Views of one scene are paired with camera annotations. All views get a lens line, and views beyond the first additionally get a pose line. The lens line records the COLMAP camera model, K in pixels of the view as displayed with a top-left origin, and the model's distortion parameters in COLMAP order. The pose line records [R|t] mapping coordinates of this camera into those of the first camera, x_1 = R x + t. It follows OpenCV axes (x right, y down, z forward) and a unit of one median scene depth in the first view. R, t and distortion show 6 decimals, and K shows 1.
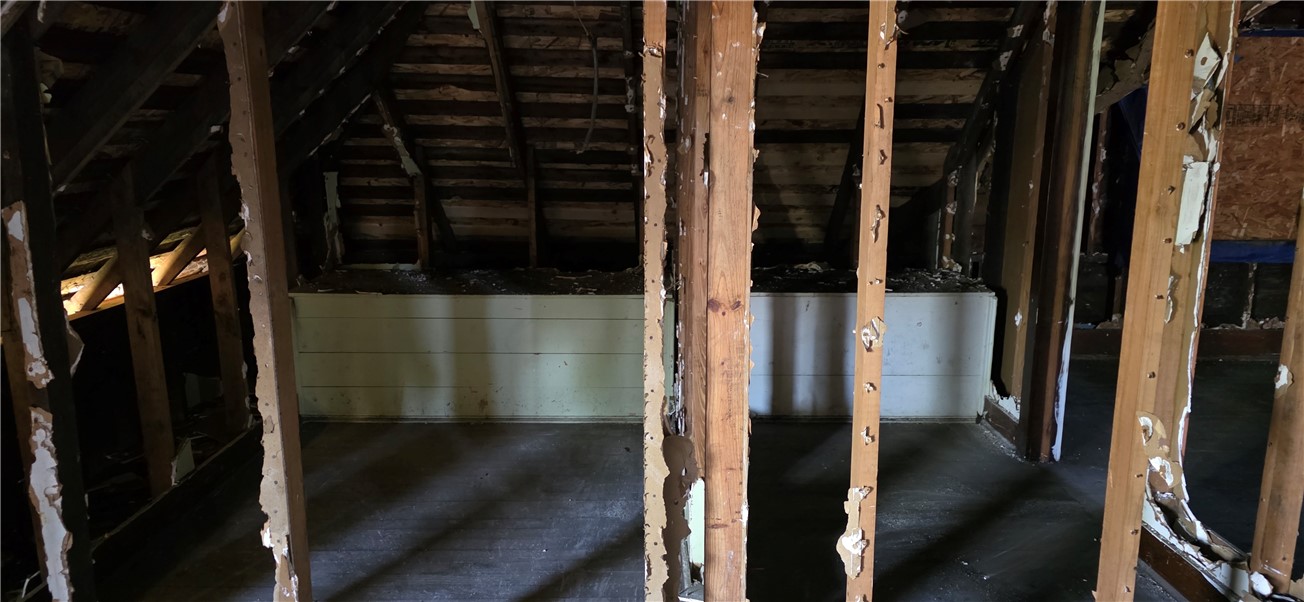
lens RADIAL K [[864.3, 0, 611.3], [0, 864.3, 270.4], [0, 0, 1]] dist [0.064554, -0.048572]
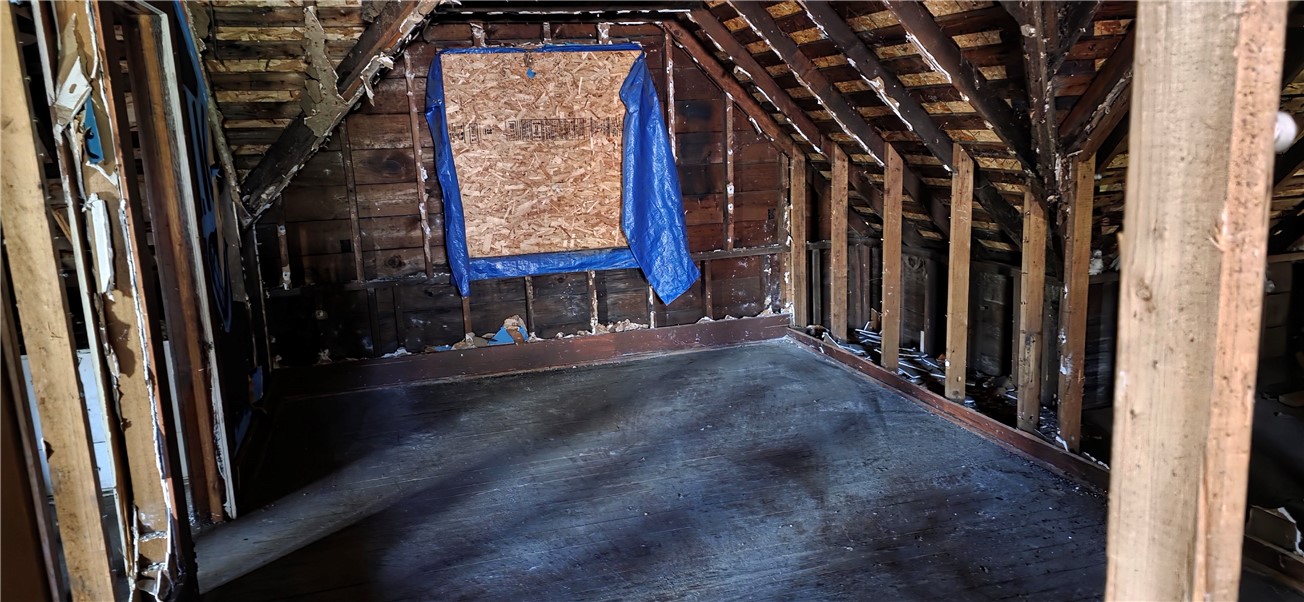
lens RADIAL K [[864.3, 0, 657.2], [0, 864.3, 292.1], [0, 0, 1]] dist [0.064554, -0.048572]
pose [[0.963964, -0.090562, 0.250146, 0.558584], [0.087210, 0.995889, 0.024474, -0.001888], [-0.251334, -0.001777, 0.967899, -0.004683]]
